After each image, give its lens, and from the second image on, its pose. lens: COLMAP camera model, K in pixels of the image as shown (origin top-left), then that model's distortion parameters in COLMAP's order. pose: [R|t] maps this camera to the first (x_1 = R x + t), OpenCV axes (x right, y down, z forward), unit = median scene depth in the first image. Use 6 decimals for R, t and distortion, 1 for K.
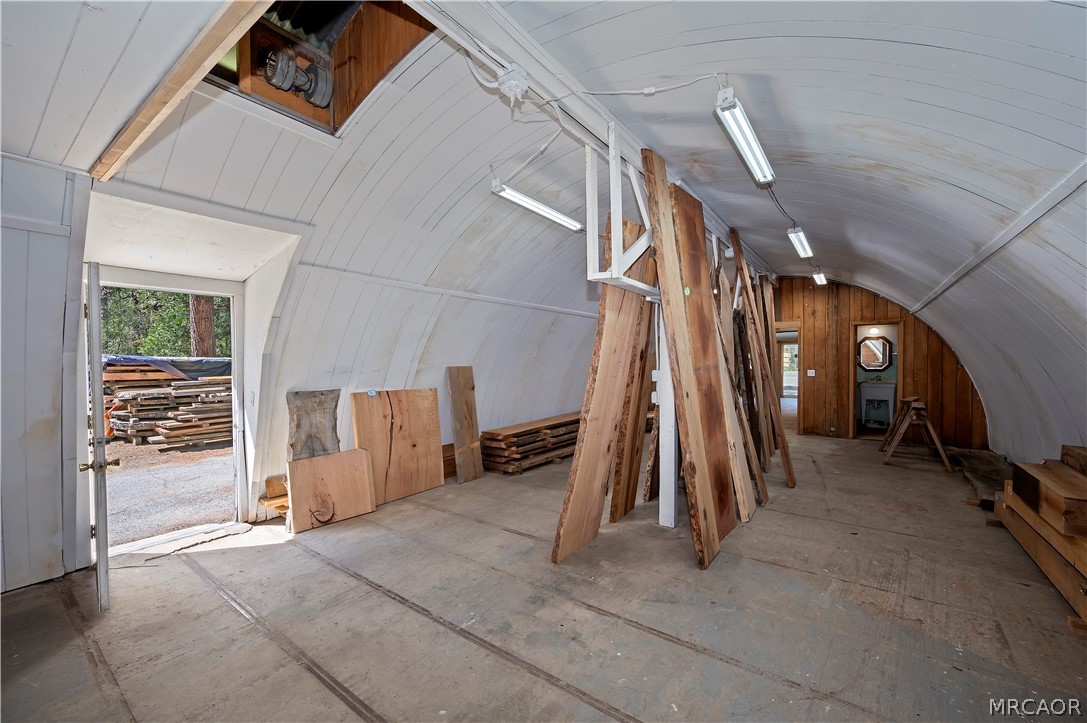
lens RADIAL K [[439.6, 0, 547.0], [0, 439.6, 358.4], [0, 0, 1]] dist [-0.001254, -0.000036]
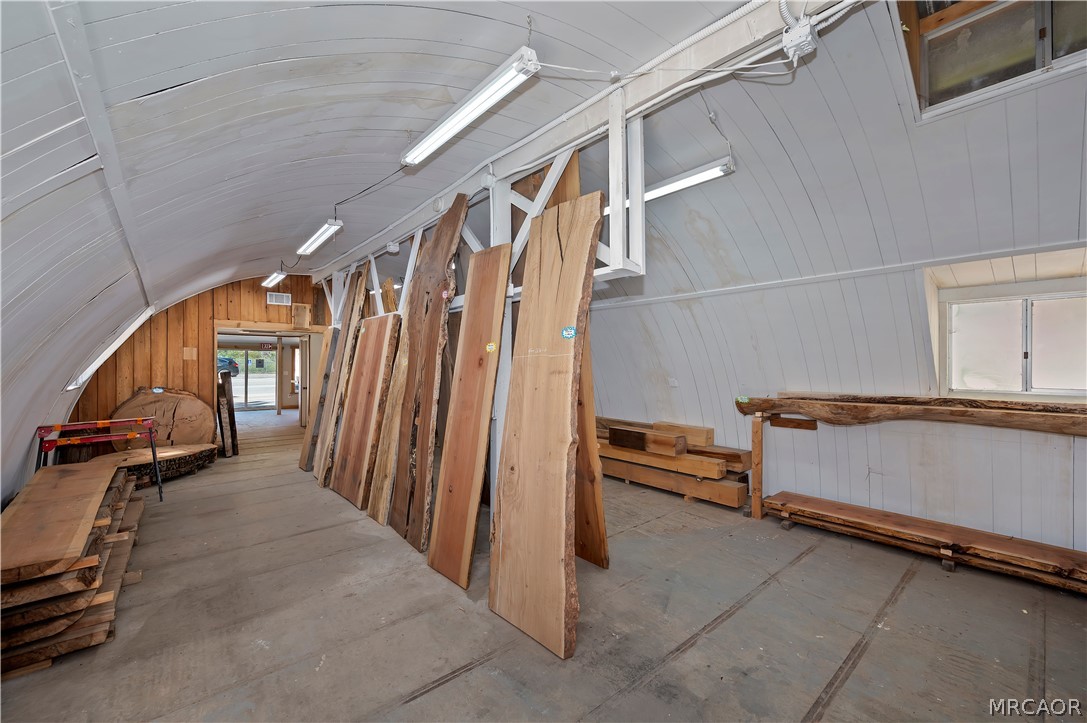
lens RADIAL K [[439.6, 0, 547.0], [0, 439.6, 358.4], [0, 0, 1]] dist [-0.001254, -0.000036]
pose [[0.216547, 0.024492, 0.975965, -0.768387], [-0.004189, 0.999699, -0.024158, 0.011062], [-0.976263, 0.001143, 0.216585, 0.998294]]
